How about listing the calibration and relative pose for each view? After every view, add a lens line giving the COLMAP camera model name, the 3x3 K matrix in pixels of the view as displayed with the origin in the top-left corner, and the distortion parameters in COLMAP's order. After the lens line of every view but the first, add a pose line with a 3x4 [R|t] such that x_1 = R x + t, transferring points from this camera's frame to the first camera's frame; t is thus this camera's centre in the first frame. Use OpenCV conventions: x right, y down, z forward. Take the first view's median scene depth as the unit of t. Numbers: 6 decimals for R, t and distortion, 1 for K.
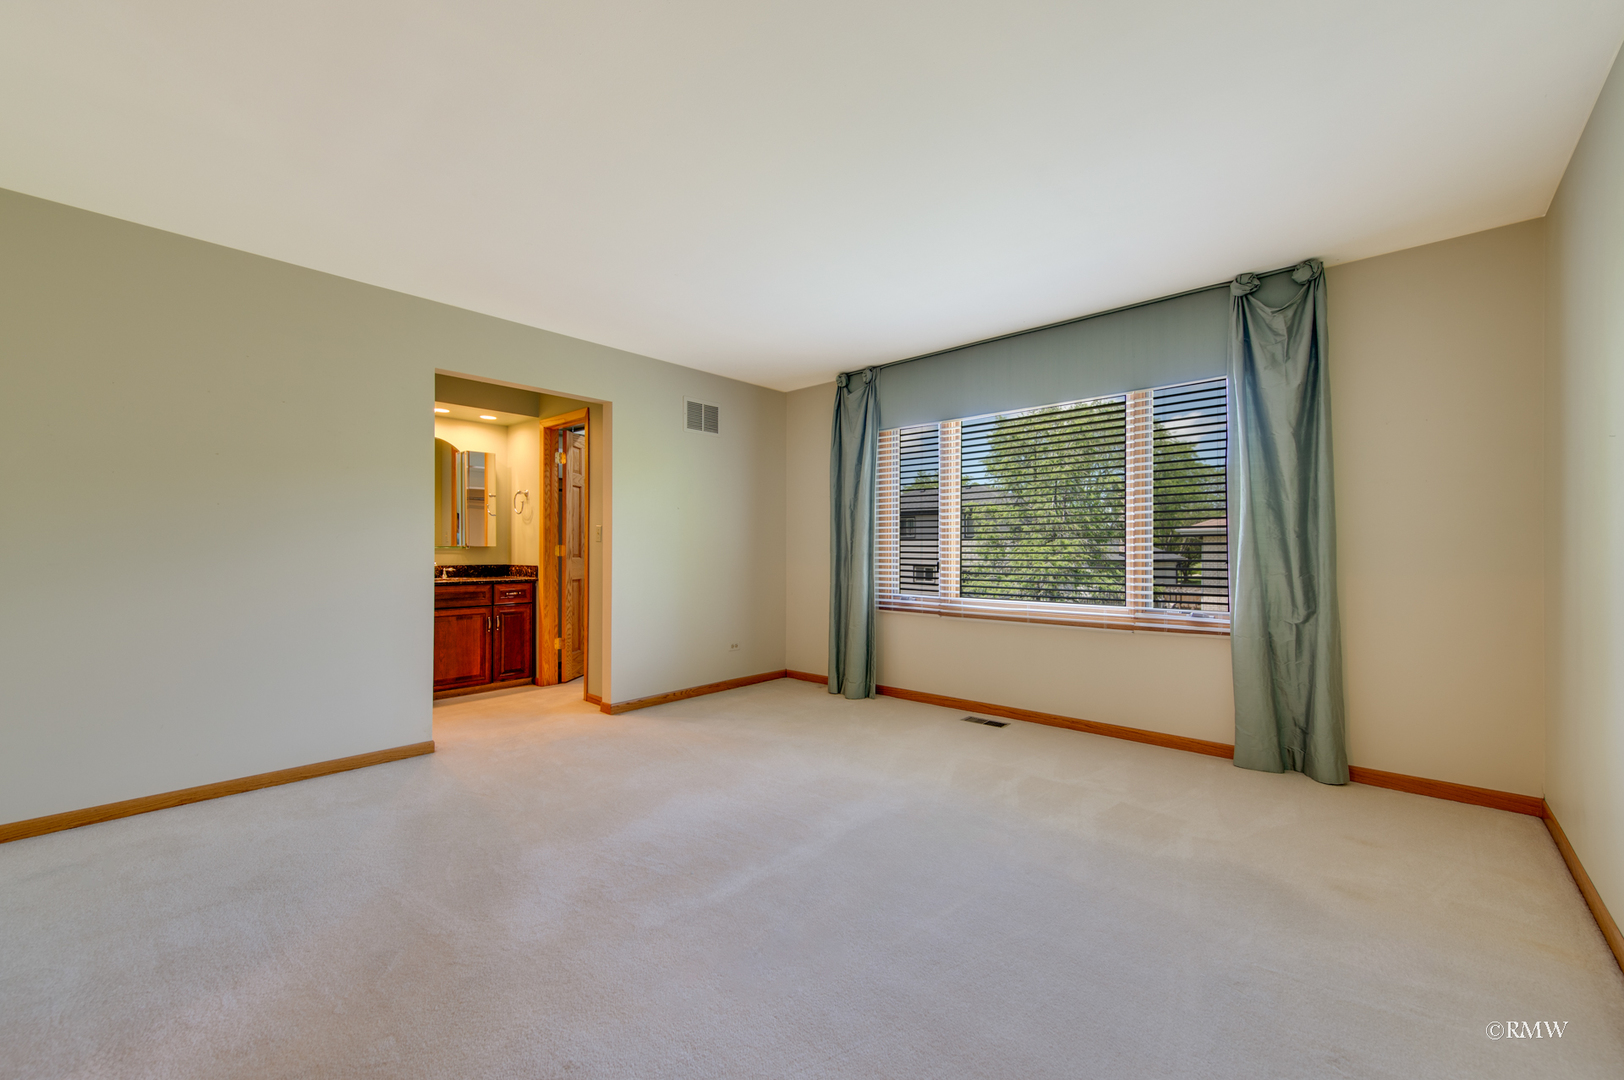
lens RADIAL K [[632.2, 0, 808.2], [0, 632.2, 533.3], [0, 0, 1]] dist [0.007719, -0.000103]
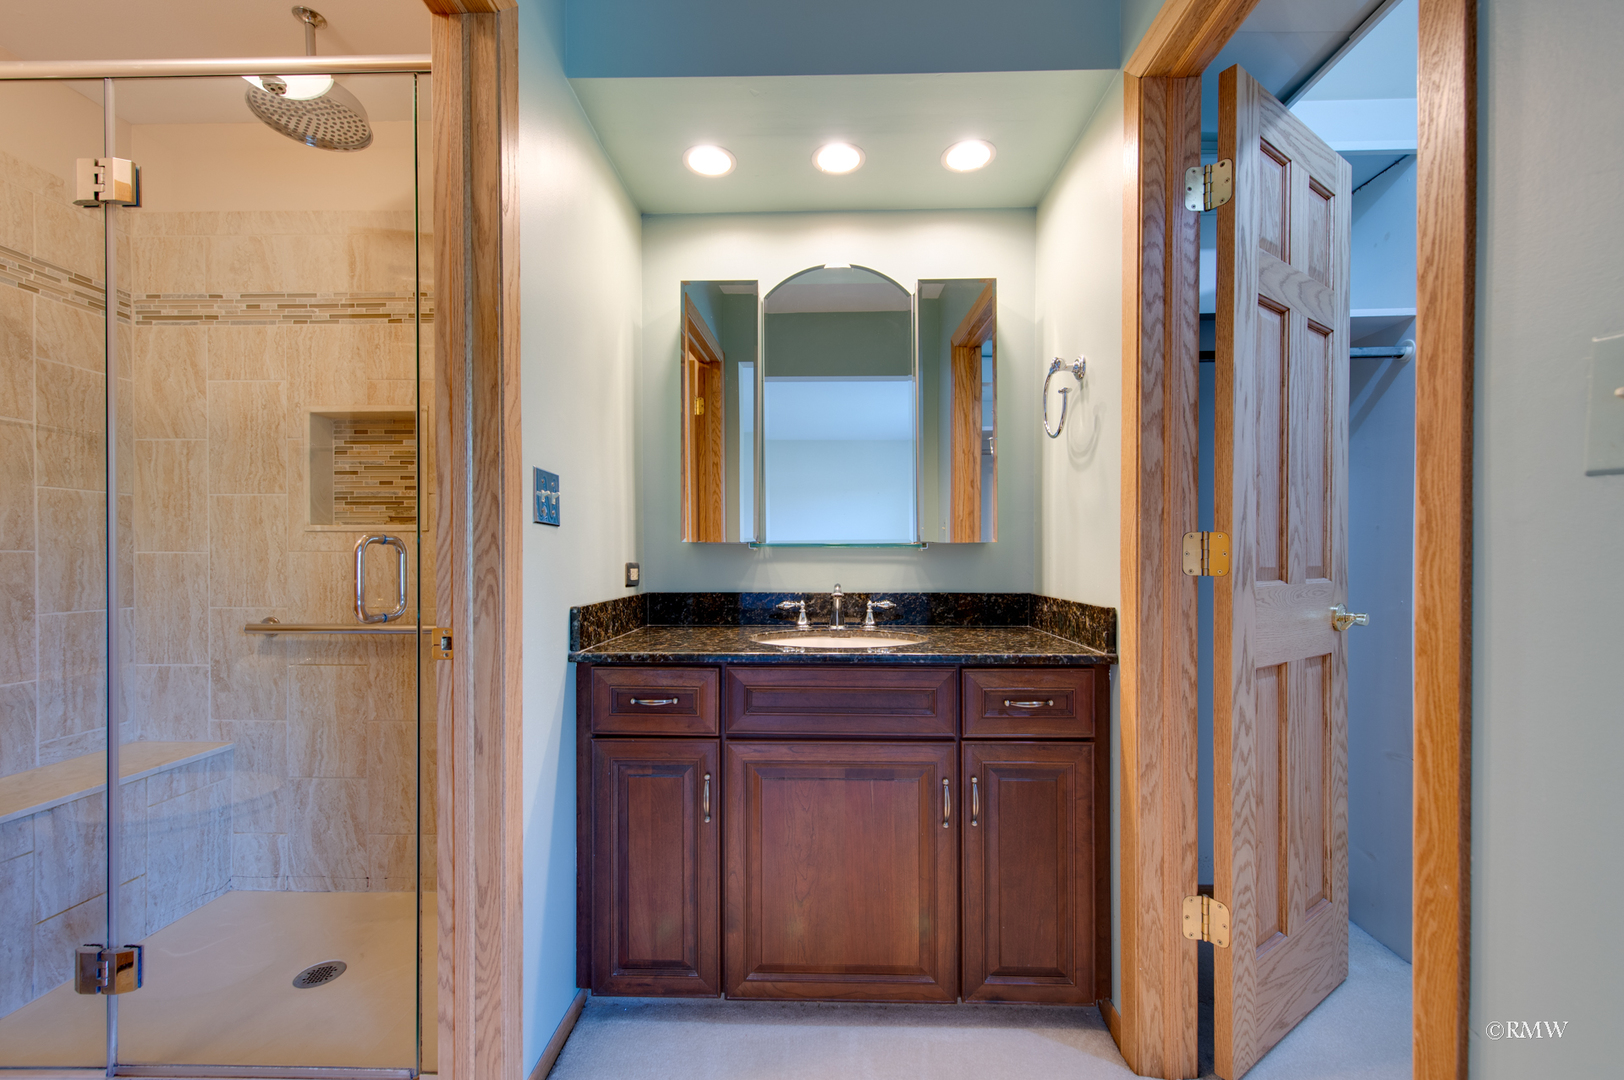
lens RADIAL K [[657.2, 0, 810.4], [0, 657.2, 568.6], [0, 0, 1]] dist [0.010350, -0.000050]
pose [[0.652946, 0.014316, -0.757269, -0.324240], [0.018622, 0.999216, 0.034946, 0.023341], [0.757175, -0.036920, 0.652168, 0.778263]]
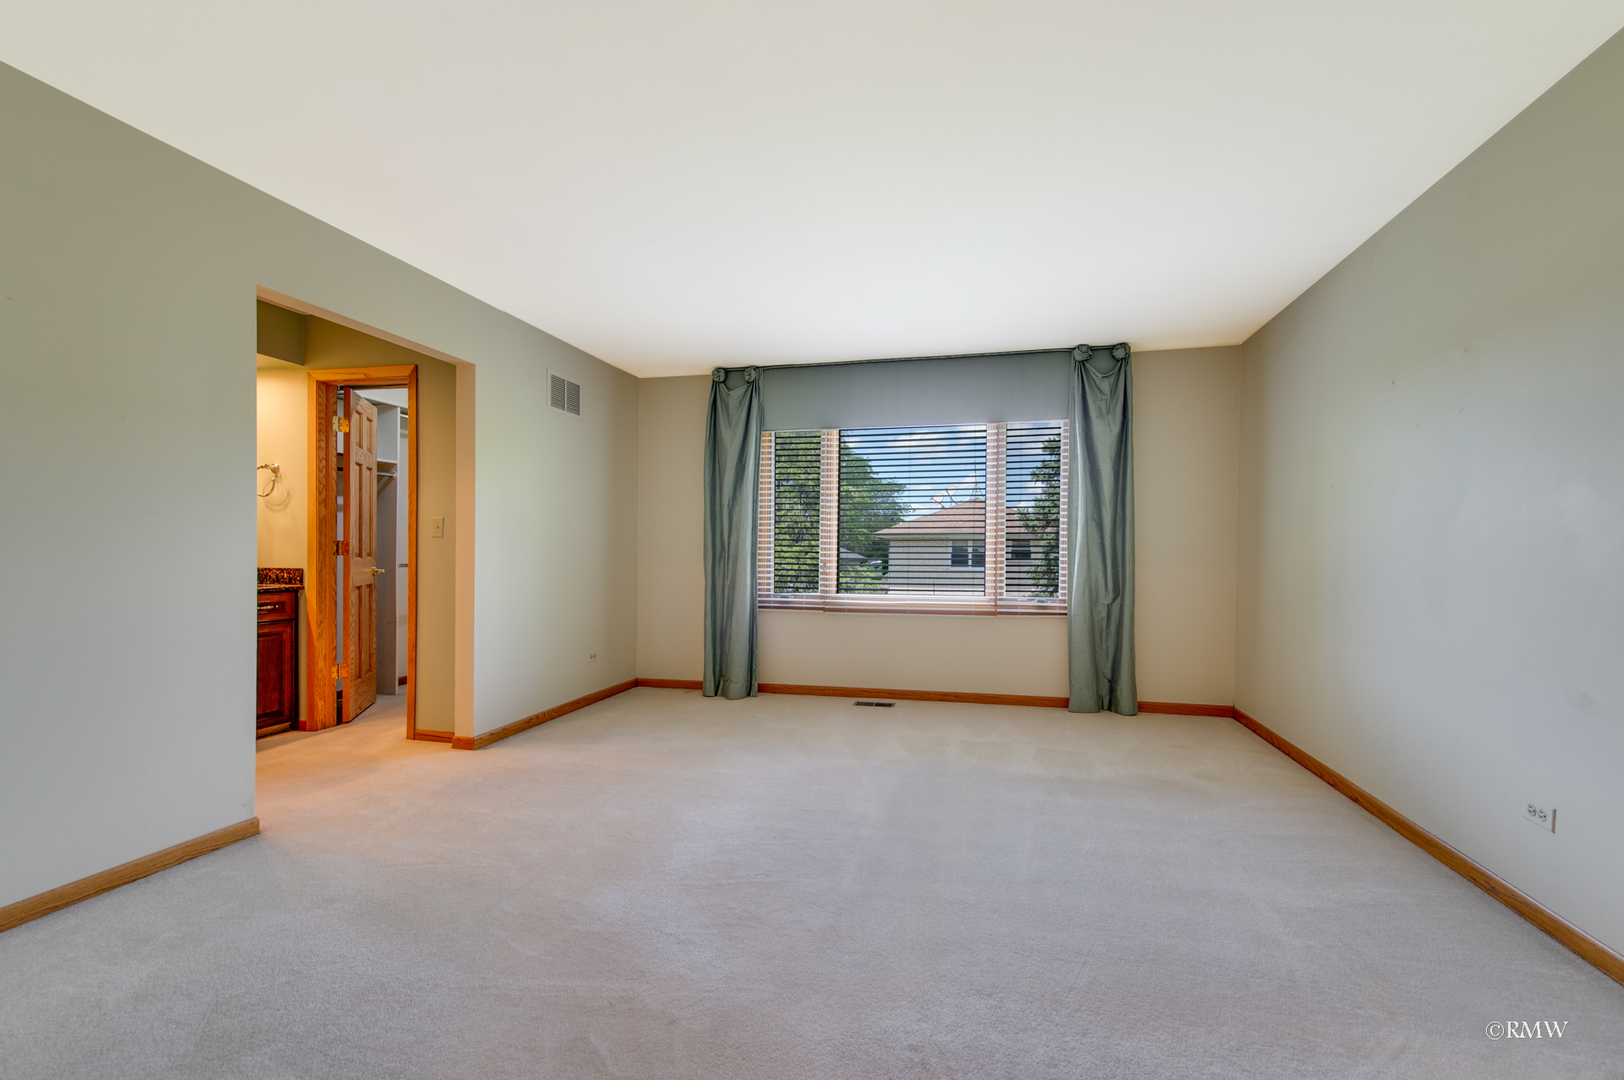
lens RADIAL K [[643.5, 0, 839.3], [0, 643.5, 540.4], [0, 0, 1]] dist [0.009889, -0.000230]
pose [[0.868619, 0.012562, 0.495322, -0.283854], [-0.017947, 0.999820, 0.006115, 0.003405], [-0.495156, -0.014201, 0.868688, 0.044452]]
